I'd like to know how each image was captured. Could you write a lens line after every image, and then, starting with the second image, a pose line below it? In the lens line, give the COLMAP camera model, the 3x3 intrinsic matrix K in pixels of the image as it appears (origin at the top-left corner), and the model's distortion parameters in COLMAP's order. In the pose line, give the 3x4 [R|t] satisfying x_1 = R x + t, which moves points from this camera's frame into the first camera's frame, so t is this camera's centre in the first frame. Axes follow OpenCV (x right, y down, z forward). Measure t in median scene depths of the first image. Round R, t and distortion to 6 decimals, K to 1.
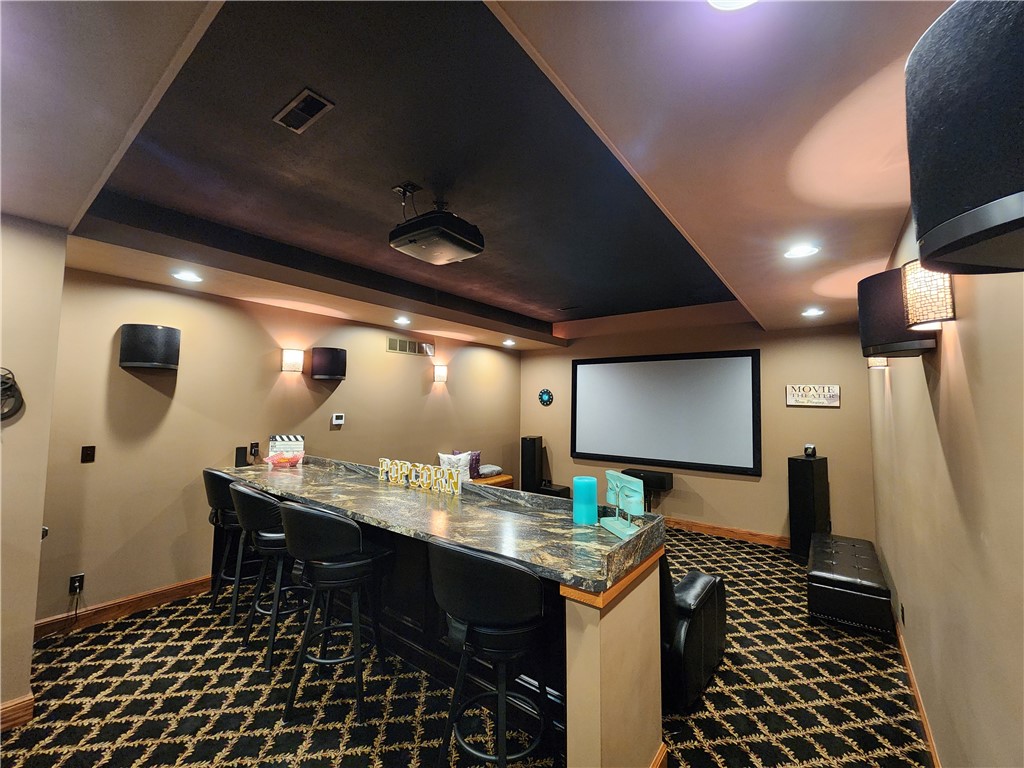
lens RADIAL K [[421.3, 0, 511.0], [0, 421.3, 380.5], [0, 0, 1]] dist [0.000904, -0.000706]
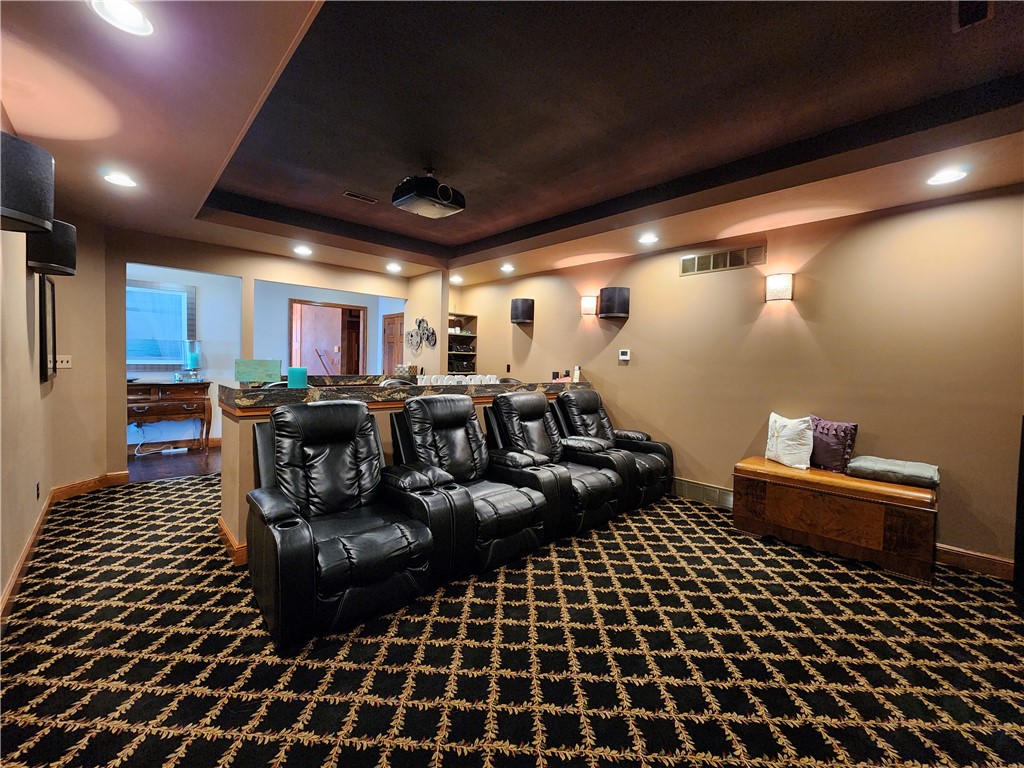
lens RADIAL K [[421.3, 0, 511.5], [0, 421.3, 380.3], [0, 0, 1]] dist [0.000904, -0.000706]
pose [[-0.158382, 0.023882, -0.987089, 0.660966], [0.017012, 0.999625, 0.021456, 0.127071], [0.987231, -0.013394, -0.158729, 0.888725]]
